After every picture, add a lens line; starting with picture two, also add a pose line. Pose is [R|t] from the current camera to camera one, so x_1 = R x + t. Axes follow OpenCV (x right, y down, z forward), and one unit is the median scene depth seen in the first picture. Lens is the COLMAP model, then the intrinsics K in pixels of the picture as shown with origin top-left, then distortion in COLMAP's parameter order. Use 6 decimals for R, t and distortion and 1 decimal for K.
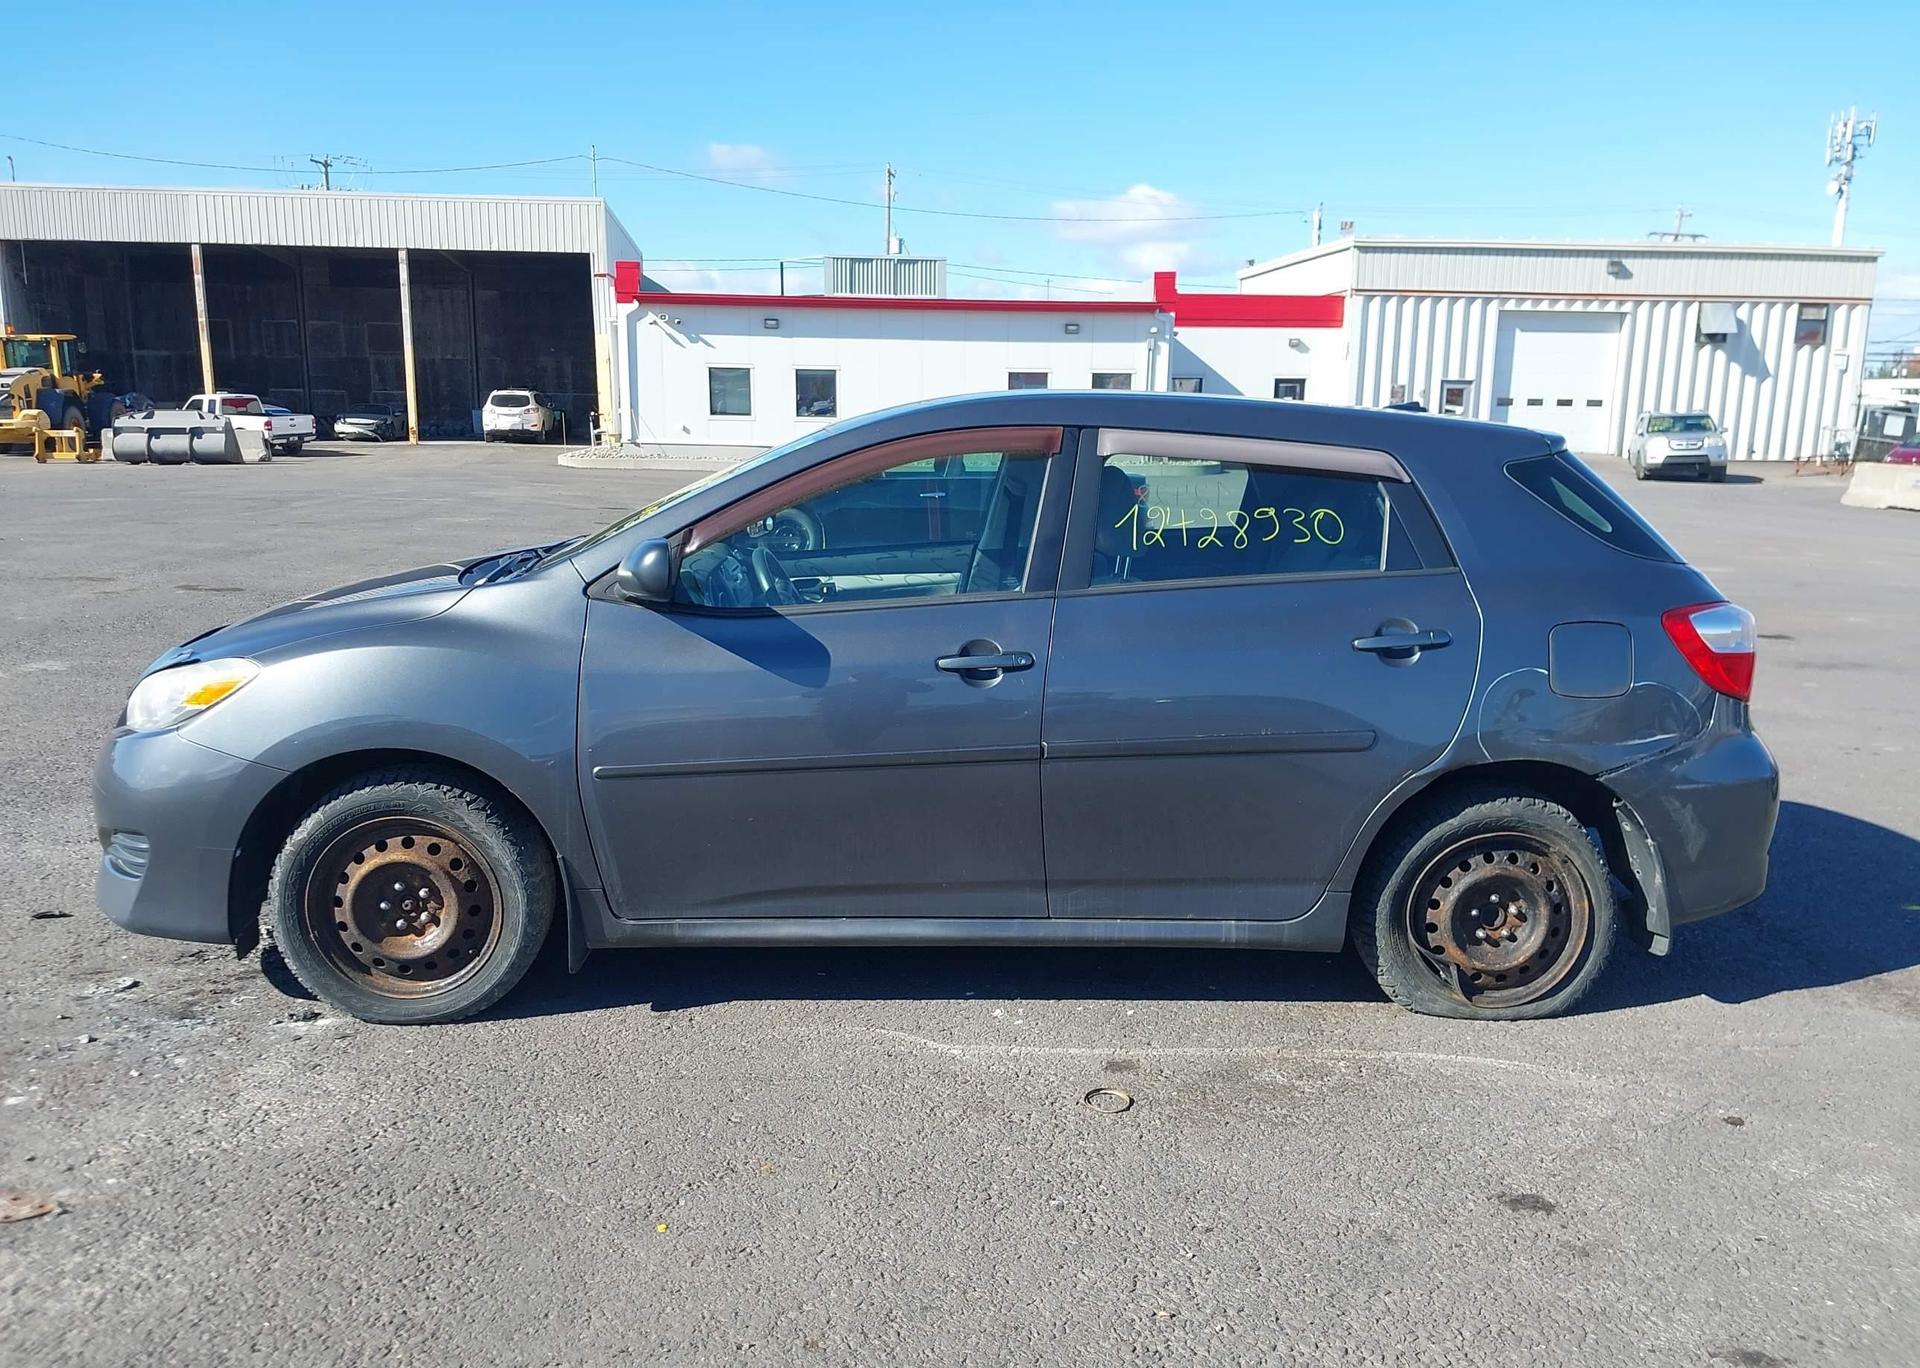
lens RADIAL K [[1535.7, 0, 945.2], [0, 1535.7, 693.2], [0, 0, 1]] dist [0.045800, -0.060279]
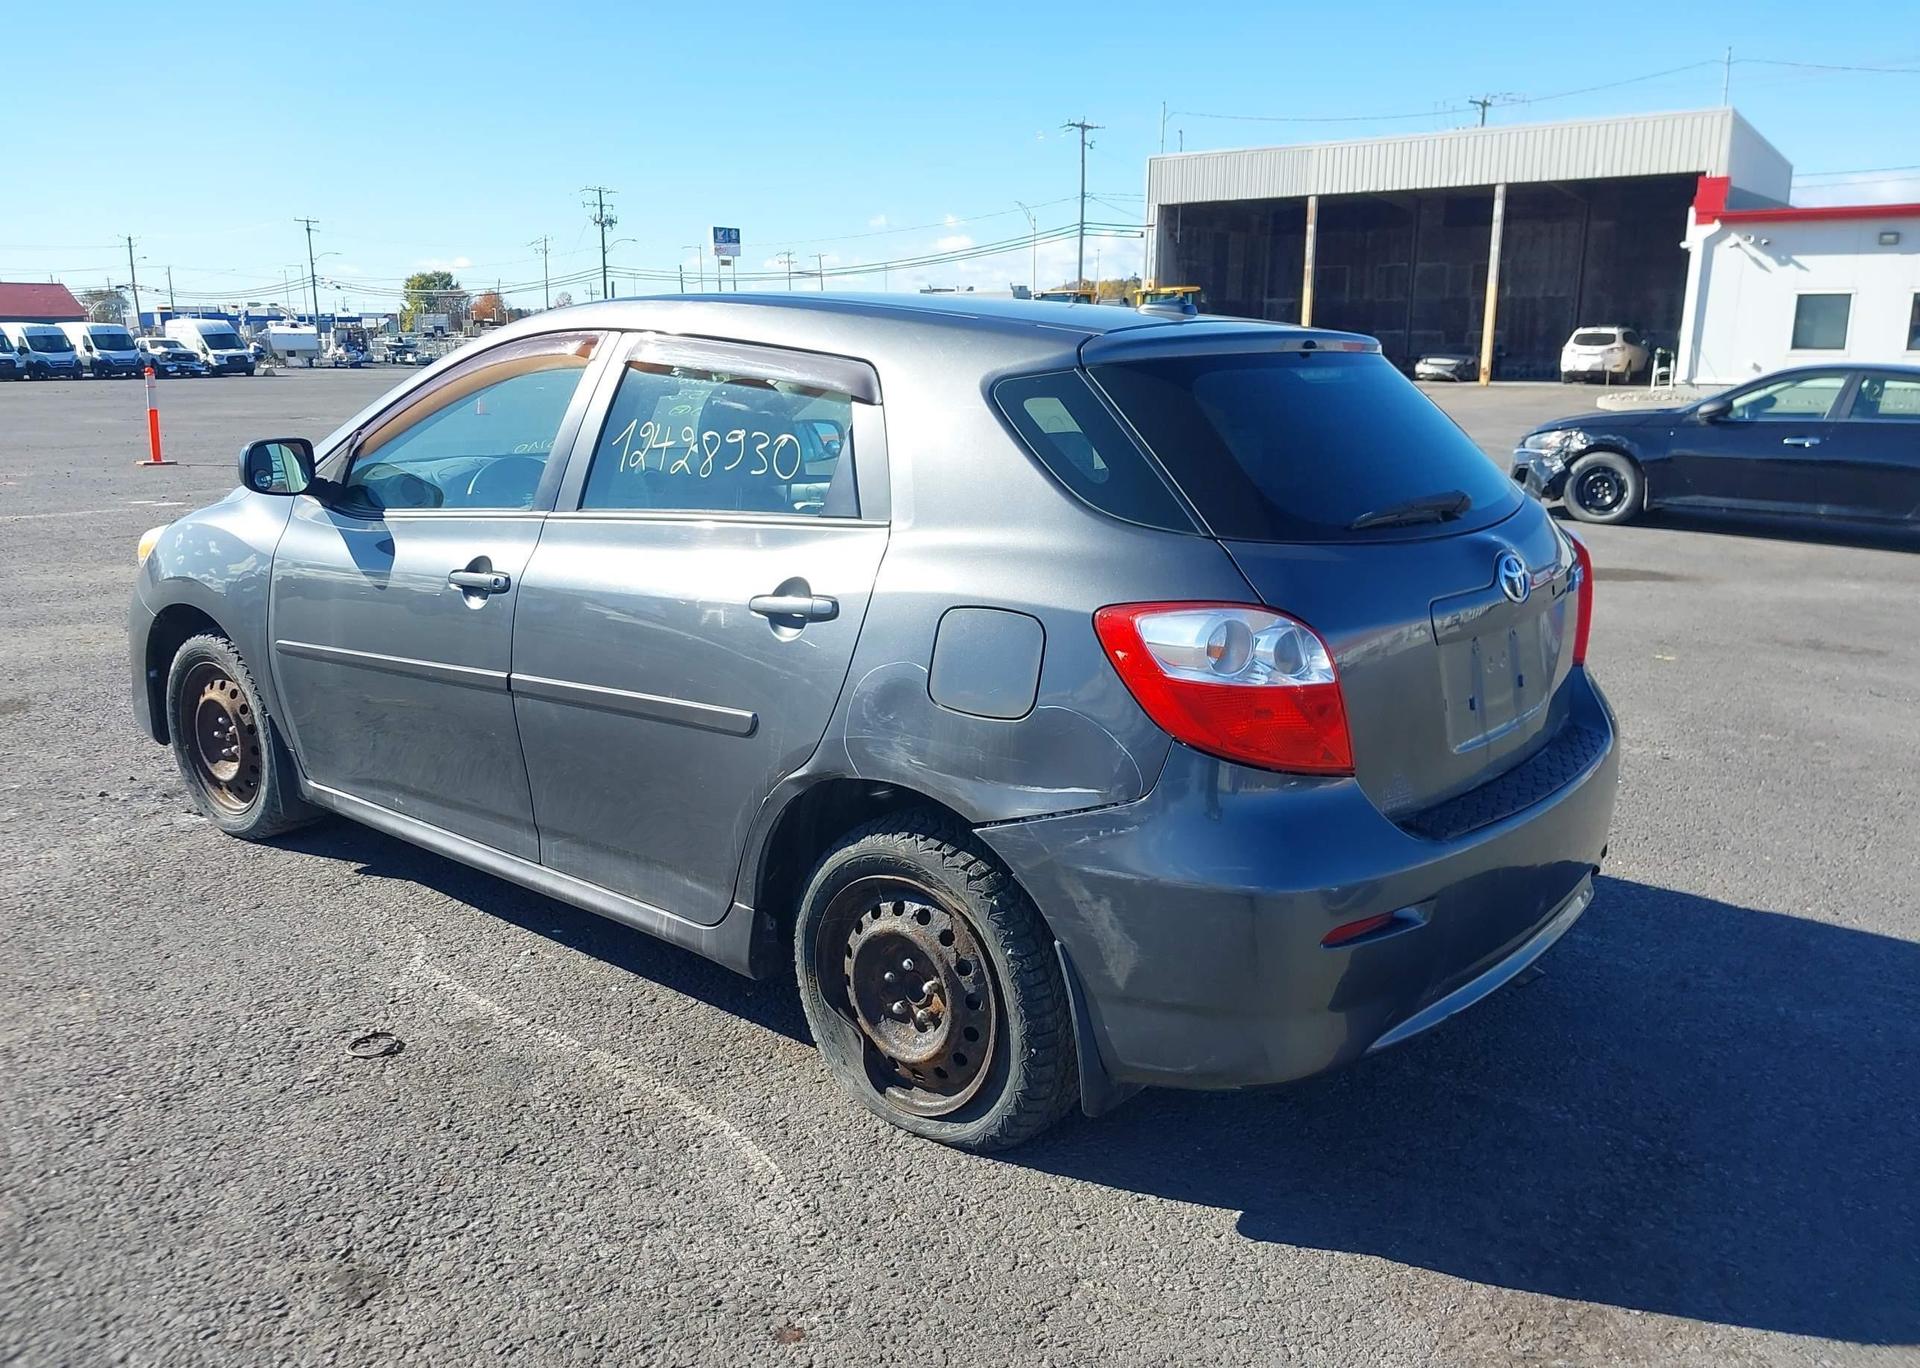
lens RADIAL K [[1535.7, 0, 948.9], [0, 1535.7, 686.5], [0, 0, 1]] dist [0.045800, -0.060279]
pose [[0.730582, 0.137676, -0.668801, 0.106657], [-0.116968, 0.990218, 0.076069, -0.007489], [0.672732, 0.022654, 0.739540, 0.058122]]
